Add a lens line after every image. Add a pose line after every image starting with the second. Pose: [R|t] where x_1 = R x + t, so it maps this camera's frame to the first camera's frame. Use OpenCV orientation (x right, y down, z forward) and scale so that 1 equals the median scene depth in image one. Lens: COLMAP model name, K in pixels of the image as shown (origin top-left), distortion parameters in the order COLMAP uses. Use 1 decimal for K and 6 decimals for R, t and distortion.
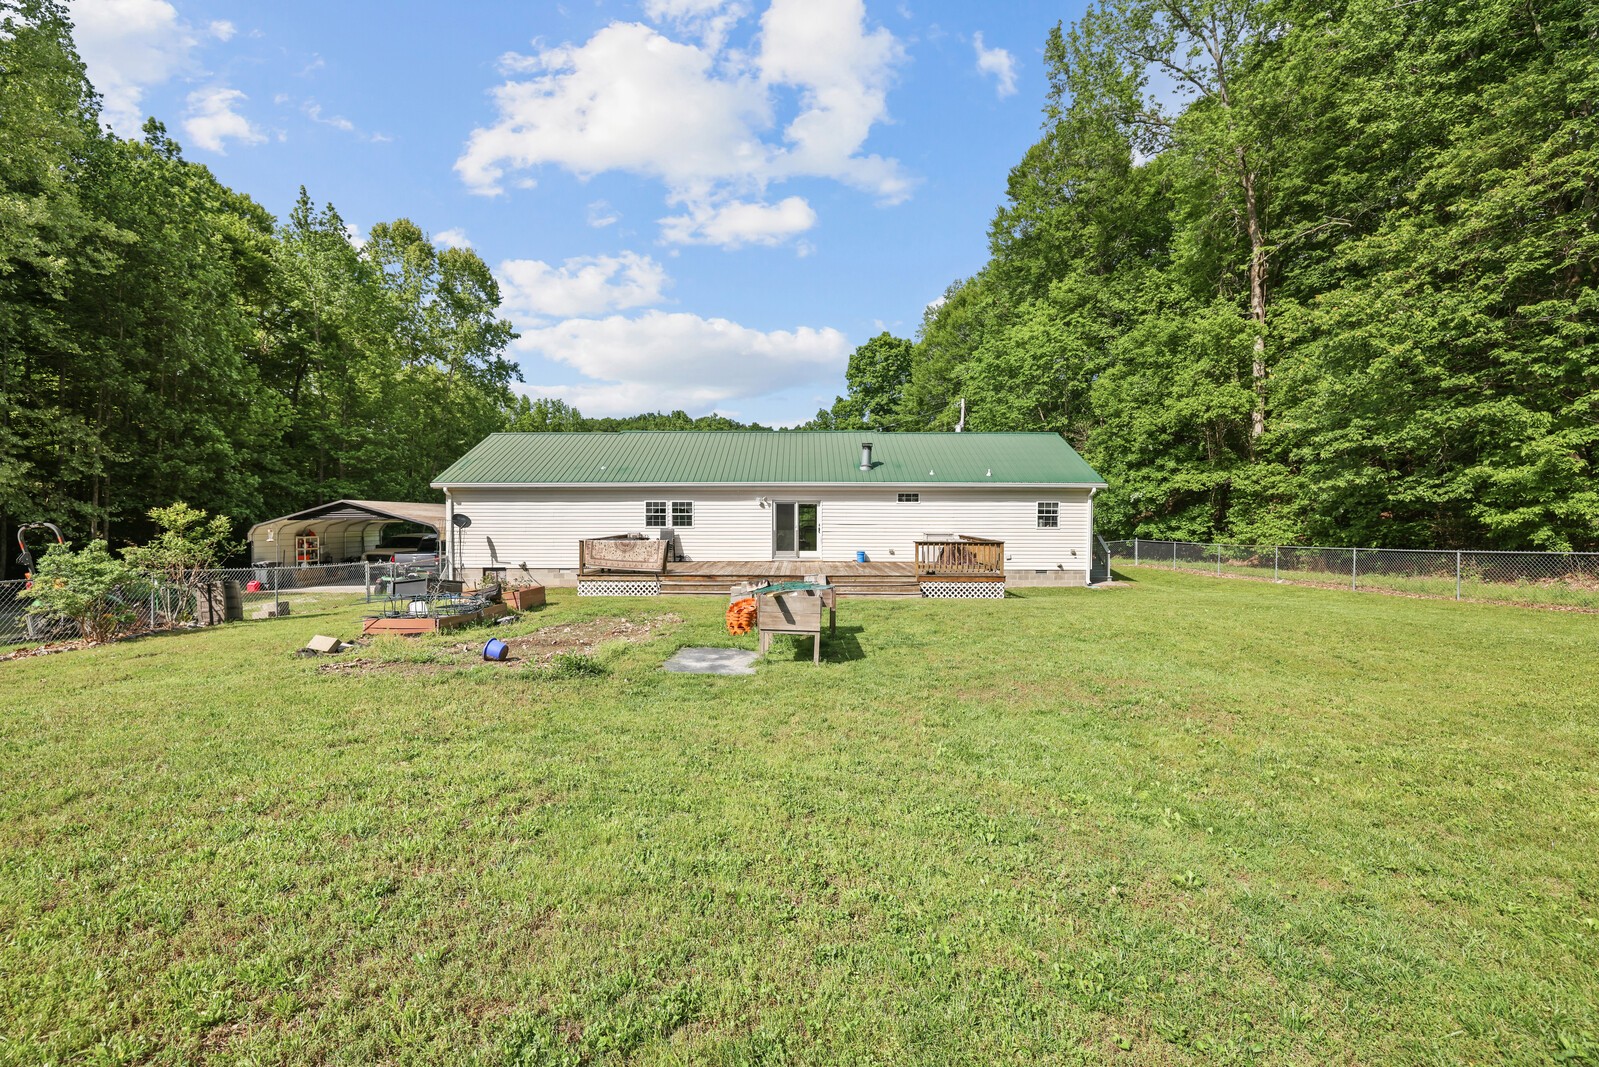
lens RADIAL K [[676.8, 0, 798.9], [0, 676.8, 532.1], [0, 0, 1]] dist [0.000124, 0.001075]
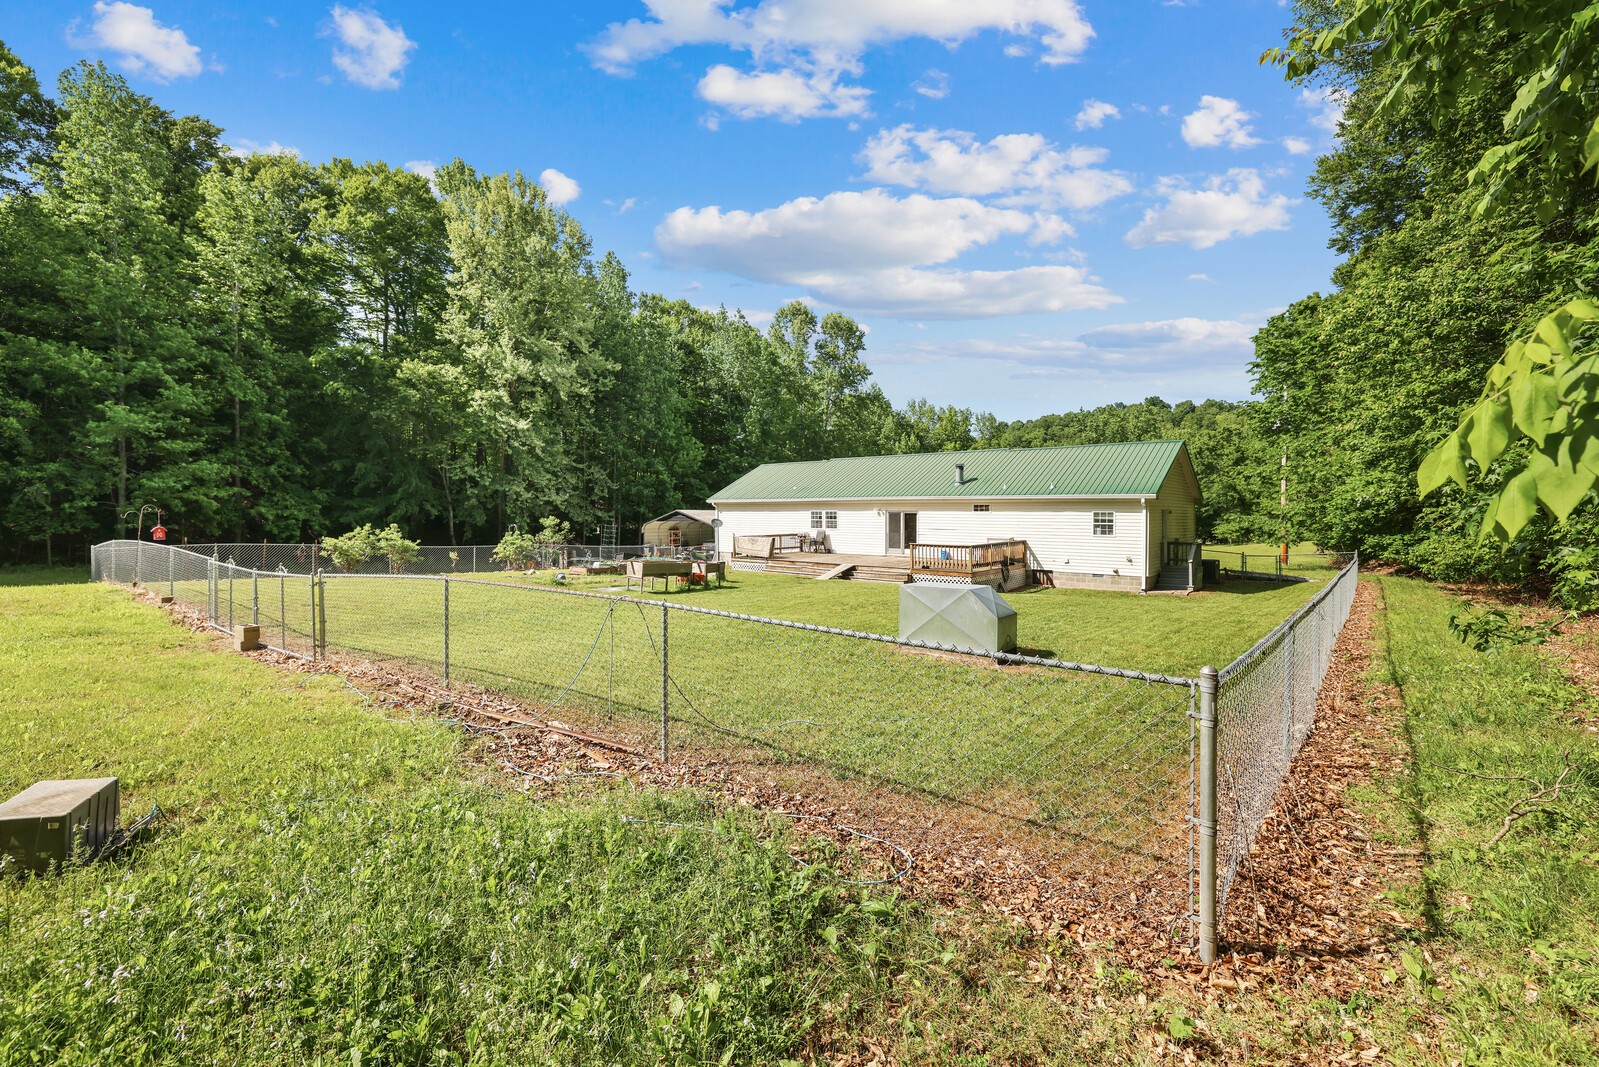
lens RADIAL K [[676.8, 0, 804.2], [0, 676.8, 532.2], [0, 0, 1]] dist [0.000124, 0.001075]
pose [[0.783393, 0.020646, -0.621183, 0.669990], [-0.016722, 0.999786, 0.012141, -0.017009], [0.621301, 0.000876, 0.783571, -0.158853]]
